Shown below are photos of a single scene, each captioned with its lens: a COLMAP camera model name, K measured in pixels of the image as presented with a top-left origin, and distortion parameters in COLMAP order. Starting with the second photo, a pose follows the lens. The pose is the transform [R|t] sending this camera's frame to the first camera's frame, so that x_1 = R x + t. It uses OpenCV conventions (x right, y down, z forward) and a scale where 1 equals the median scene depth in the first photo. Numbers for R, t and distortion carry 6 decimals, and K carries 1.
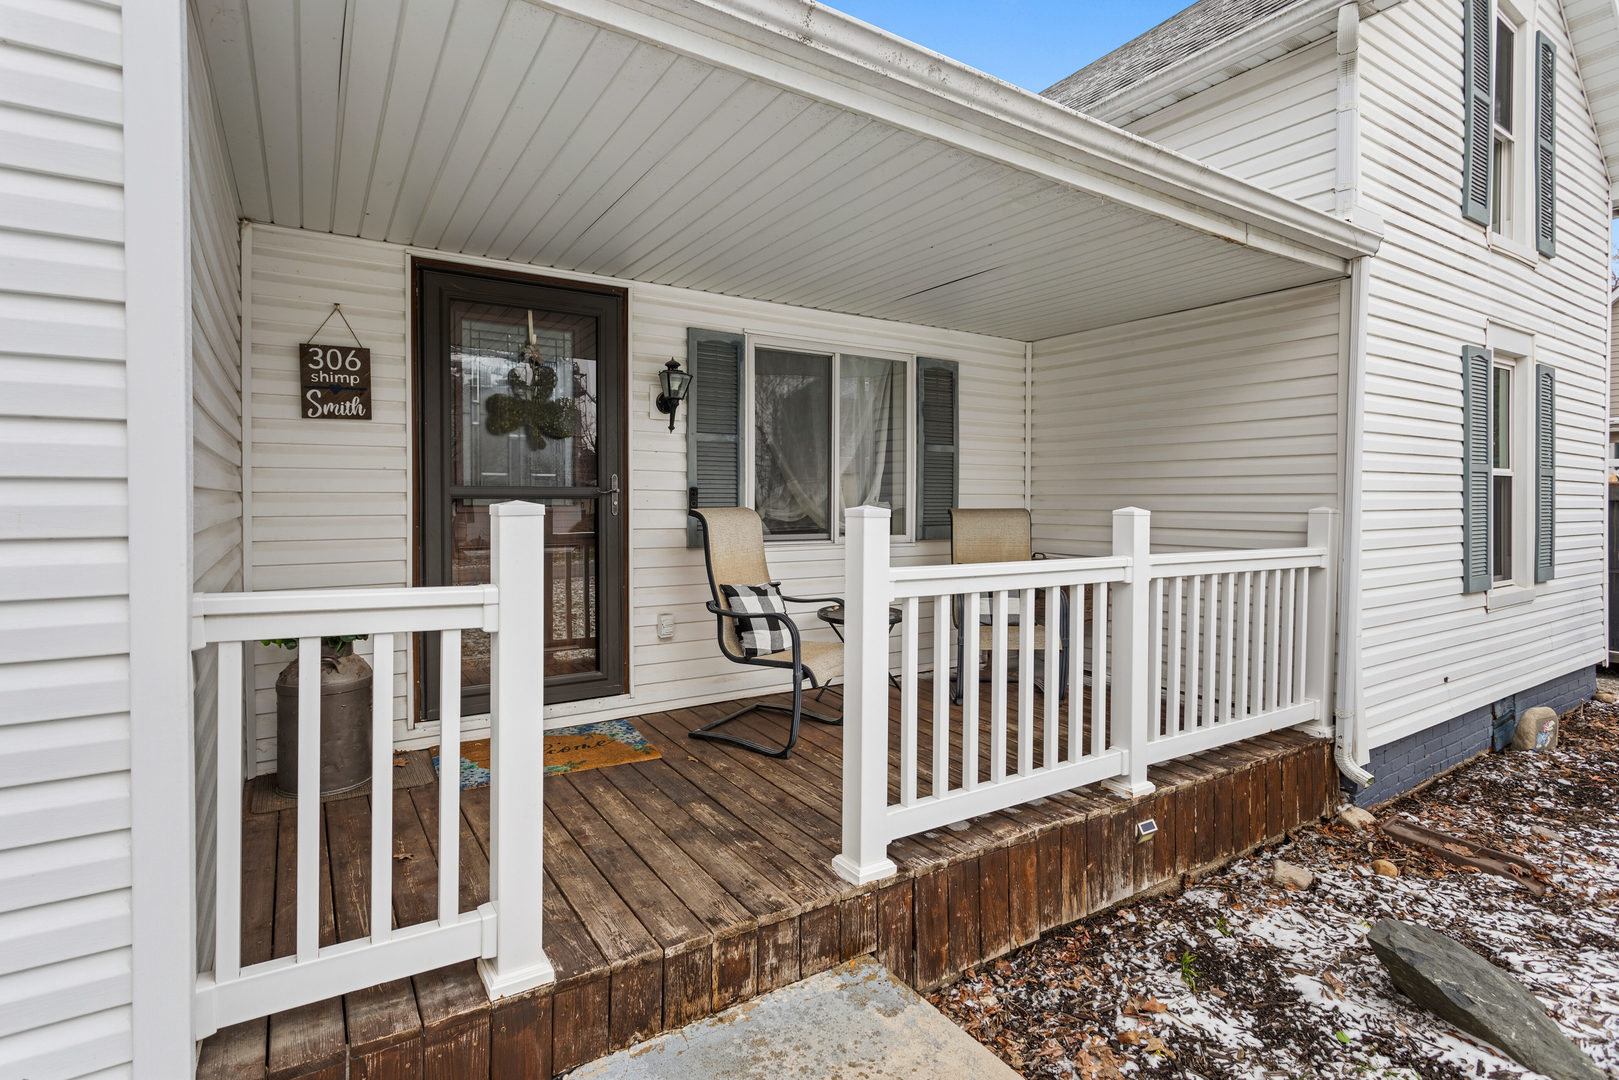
lens RADIAL K [[779.7, 0, 799.5], [0, 779.7, 507.1], [0, 0, 1]] dist [-0.002397, 0.002559]
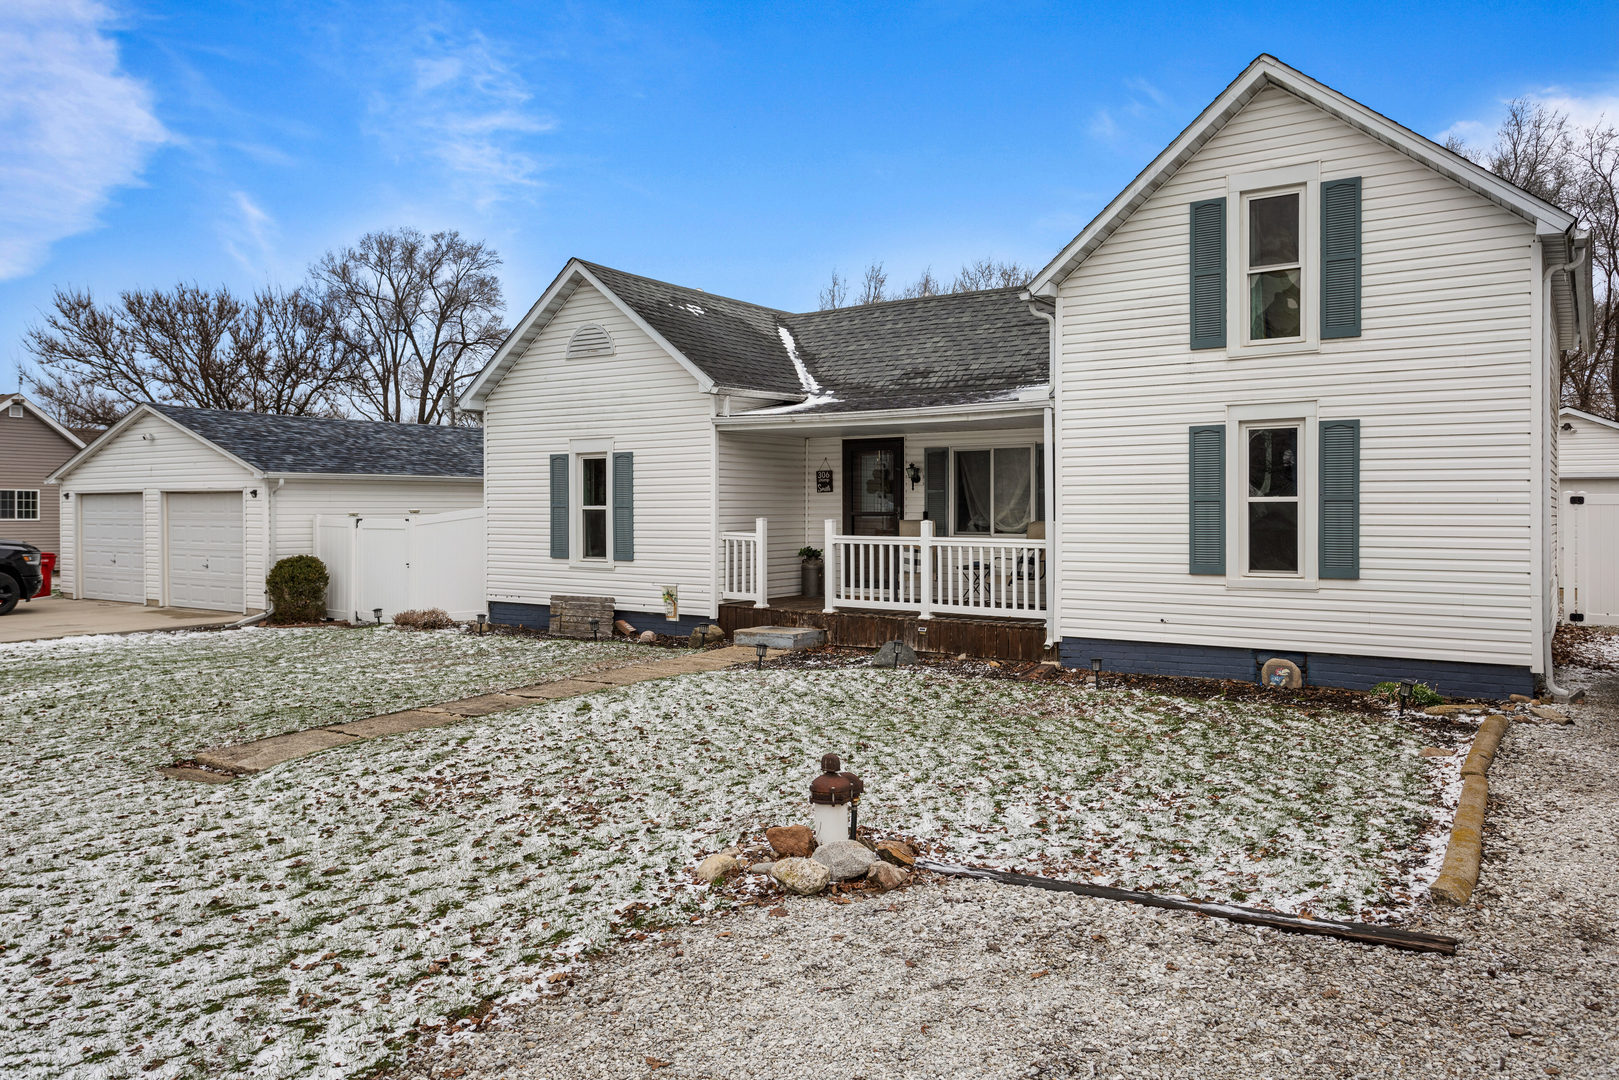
lens RADIAL K [[1135.8, 0, 806.7], [0, 1135.8, 528.8], [0, 0, 1]] dist [0.001950, -0.001390]
pose [[0.407637, 0.013196, -0.913049, 3.686853], [-0.005640, 0.999913, 0.011934, -0.015390], [0.913127, 0.000285, 0.407676, -1.012137]]
